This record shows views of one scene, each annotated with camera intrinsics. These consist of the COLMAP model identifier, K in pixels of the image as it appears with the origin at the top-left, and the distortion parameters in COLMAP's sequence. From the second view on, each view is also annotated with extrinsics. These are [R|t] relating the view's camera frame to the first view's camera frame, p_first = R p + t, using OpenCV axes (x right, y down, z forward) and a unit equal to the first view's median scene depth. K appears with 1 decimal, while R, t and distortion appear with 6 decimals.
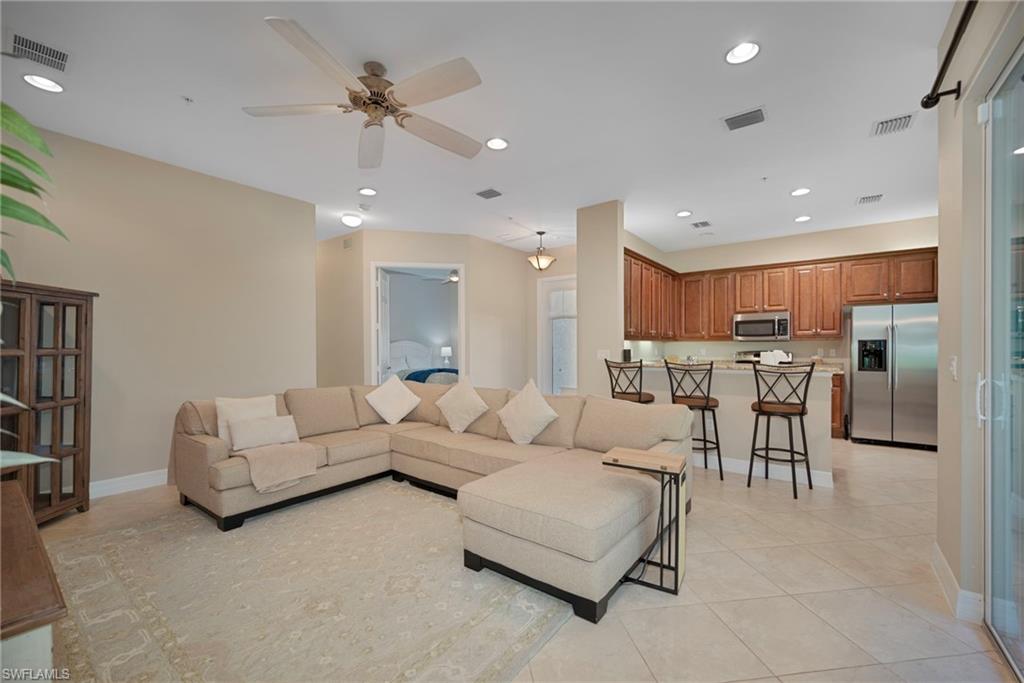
lens RADIAL K [[410.8, 0, 521.2], [0, 410.8, 347.8], [0, 0, 1]] dist [-0.004591, 0.000069]
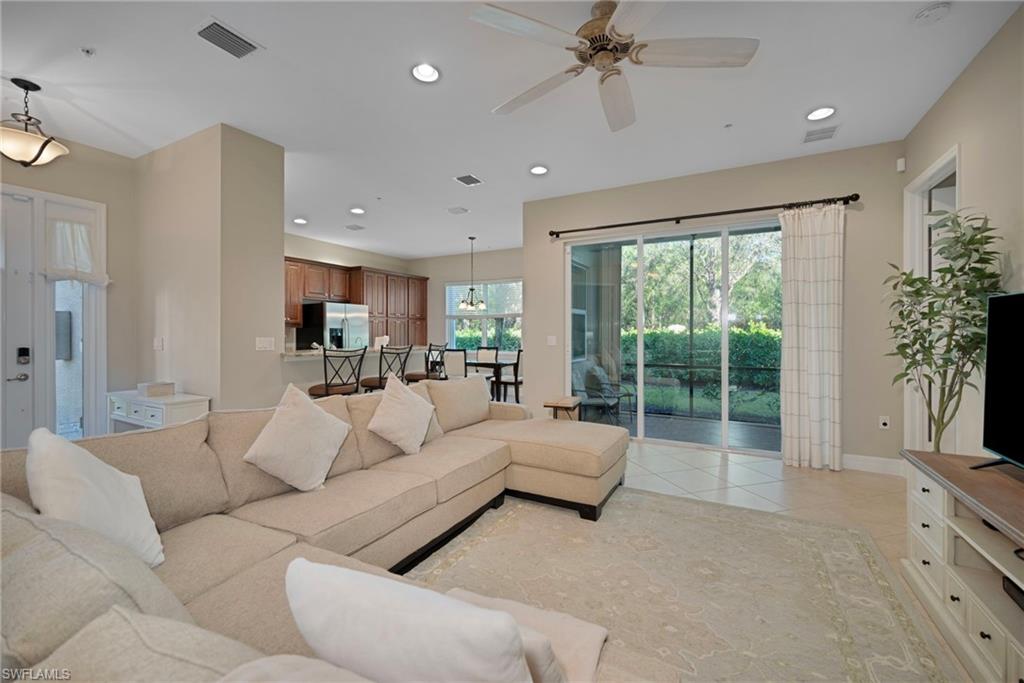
lens RADIAL K [[410.8, 0, 508.7], [0, 410.8, 336.1], [0, 0, 1]] dist [-0.004591, 0.000069]
pose [[-0.131711, -0.004128, 0.991280, -0.488504], [0.003757, 0.999982, 0.004663, 0.001909], [-0.991281, 0.004338, -0.131693, 0.546132]]
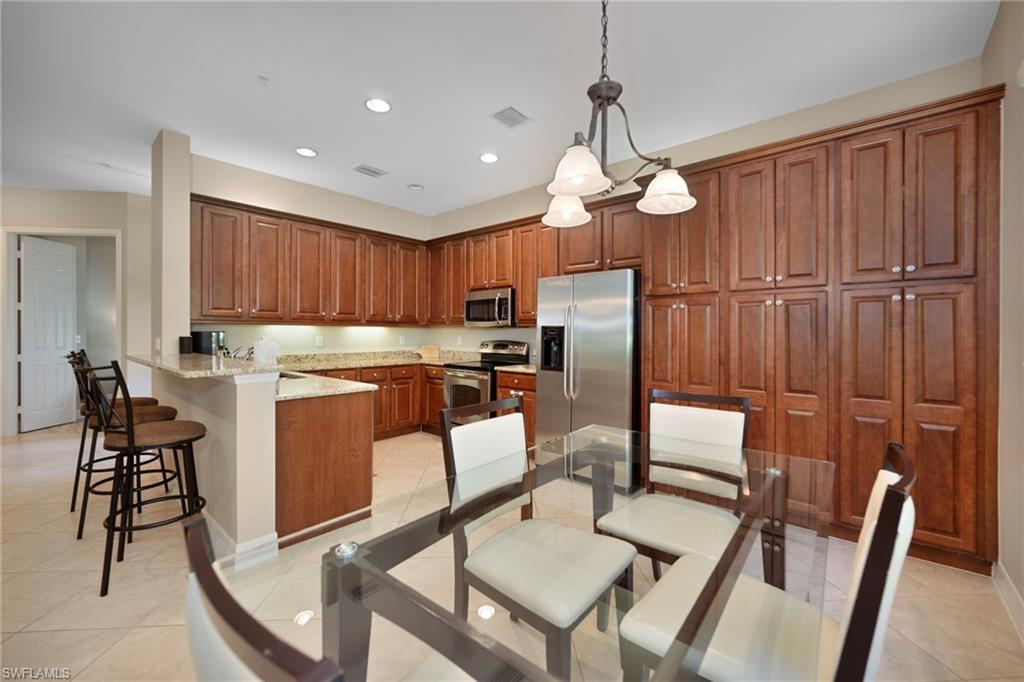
lens RADIAL K [[410.8, 0, 518.5], [0, 410.8, 337.0], [0, 0, 1]] dist [-0.004591, 0.000069]
pose [[0.996750, 0.015118, -0.079122, 0.756533], [-0.015275, 0.999882, -0.001377, 0.002291], [0.079092, 0.002581, 0.996864, 0.264438]]
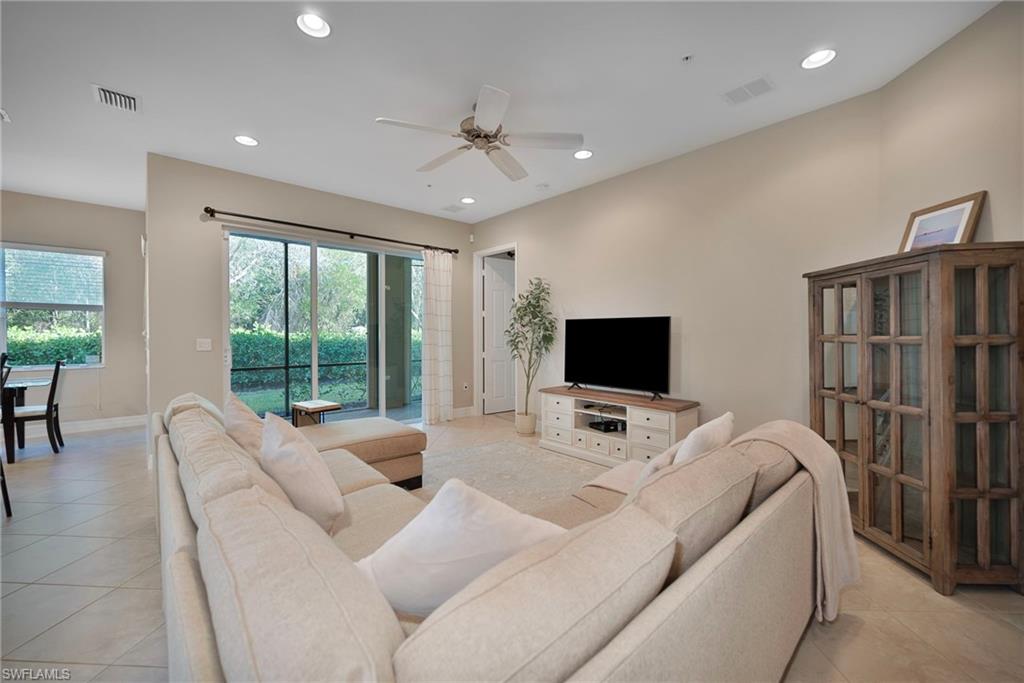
lens RADIAL K [[410.8, 0, 519.8], [0, 410.8, 340.3], [0, 0, 1]] dist [-0.004591, 0.000069]
pose [[-0.979480, -0.000523, 0.201540, -0.298754], [0.003573, 0.999794, 0.019958, -0.002995], [-0.201509, 0.020268, -0.979277, 0.911797]]
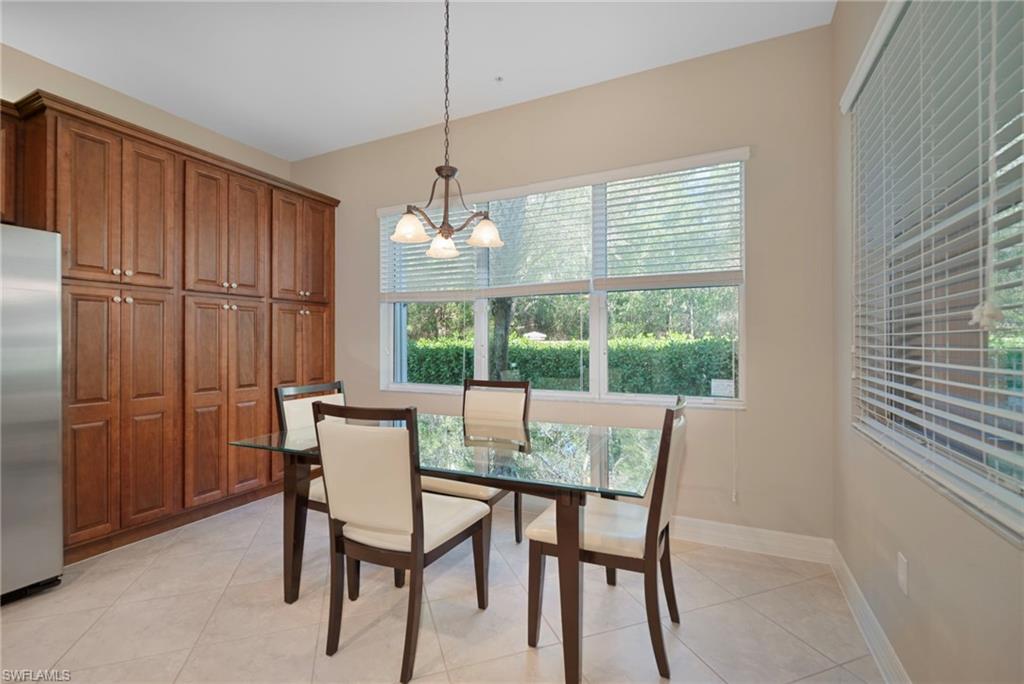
lens RADIAL K [[451.8, 0, 512.4], [0, 451.8, 341.1], [0, 0, 1]] dist [0.003517, 0.000441]
pose [[-0.181573, 0.005969, 0.983359, 0.406069], [0.005943, 0.999970, -0.004973, 0.004698], [-0.983360, 0.004941, -0.181603, 0.506500]]
